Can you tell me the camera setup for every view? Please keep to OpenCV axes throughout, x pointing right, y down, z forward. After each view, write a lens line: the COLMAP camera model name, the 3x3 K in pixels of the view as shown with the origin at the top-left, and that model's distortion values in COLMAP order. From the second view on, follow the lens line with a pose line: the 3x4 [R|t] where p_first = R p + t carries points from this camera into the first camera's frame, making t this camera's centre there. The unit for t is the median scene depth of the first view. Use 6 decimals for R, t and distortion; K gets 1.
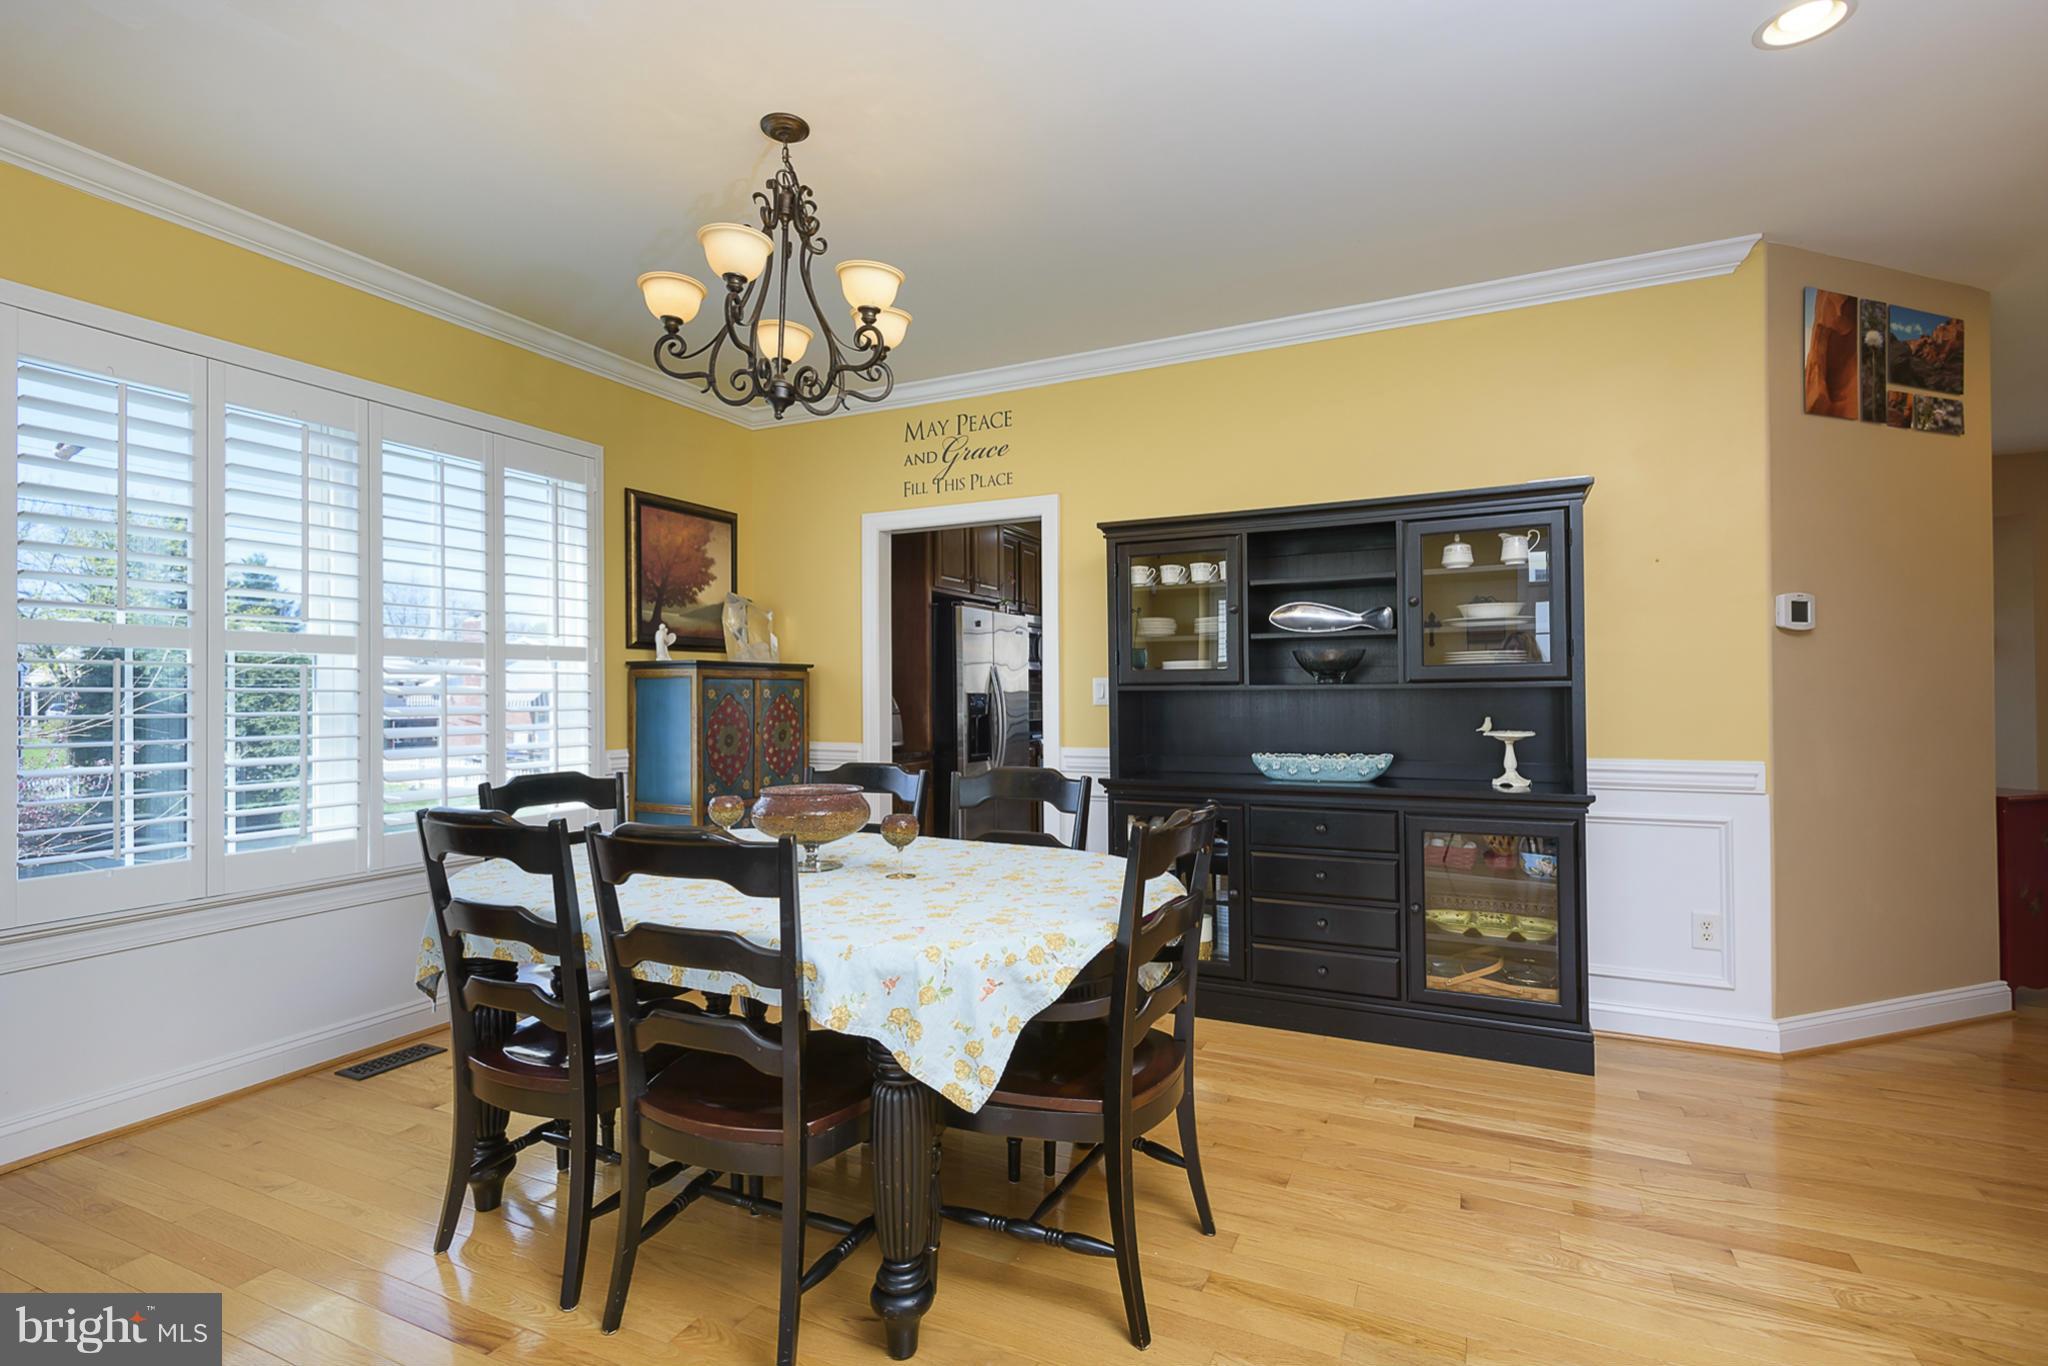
lens RADIAL K [[950.2, 0, 1031.0], [0, 950.2, 683.1], [0, 0, 1]] dist [0.015441, -0.002313]
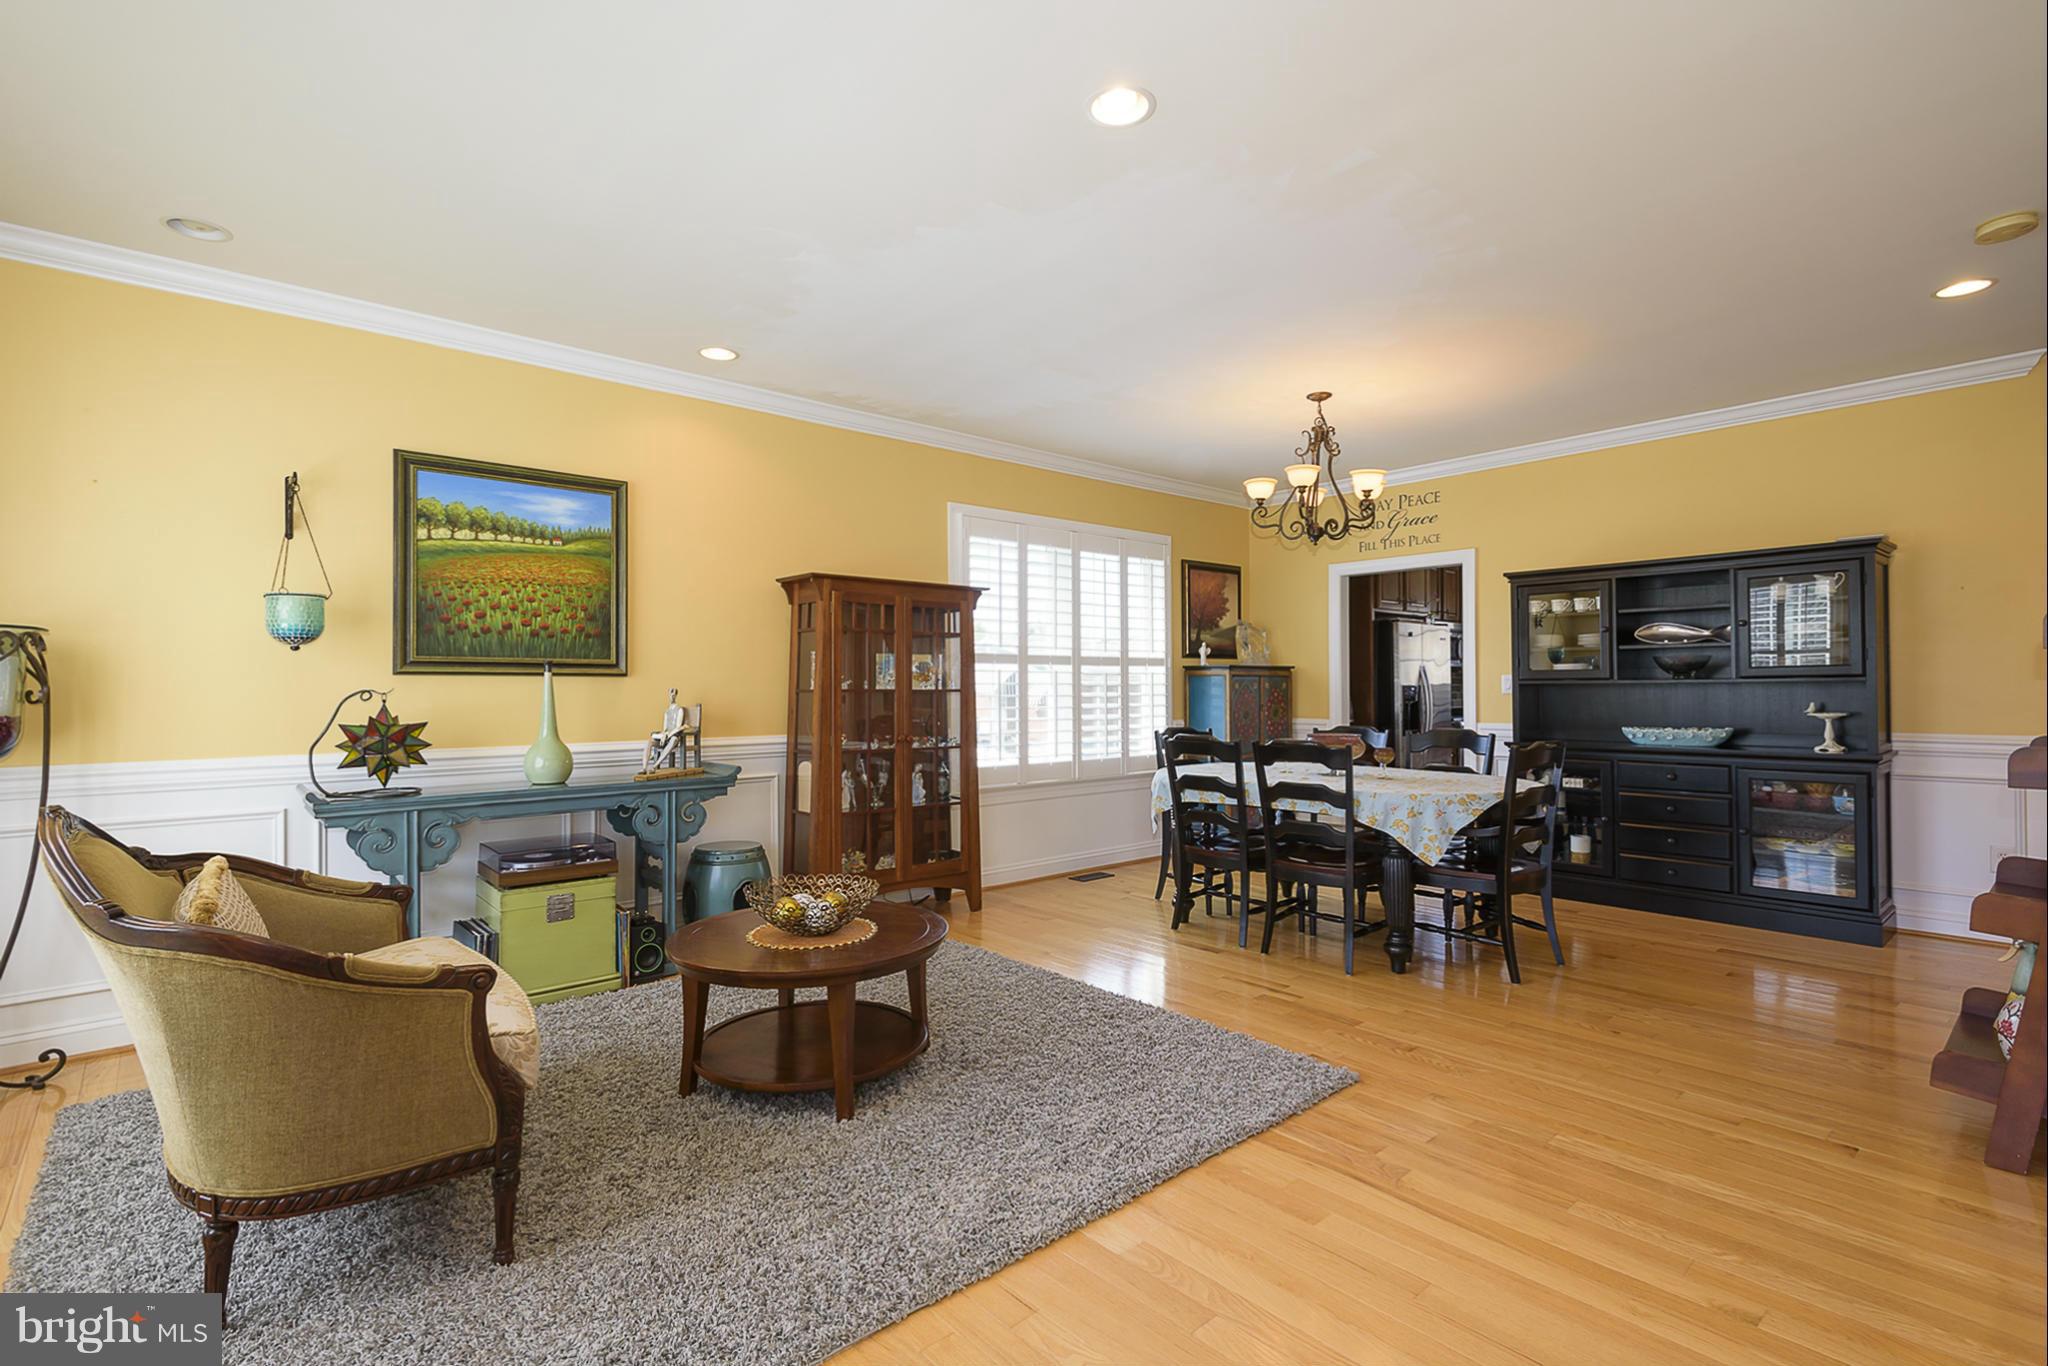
lens RADIAL K [[950.2, 0, 1035.5], [0, 950.2, 684.6], [0, 0, 1]] dist [0.015441, -0.002313]
pose [[0.918168, -0.000263, -0.396190, -0.012303], [0.004323, 0.999947, 0.009355, -0.007930], [0.396167, -0.010302, 0.918121, -0.676427]]
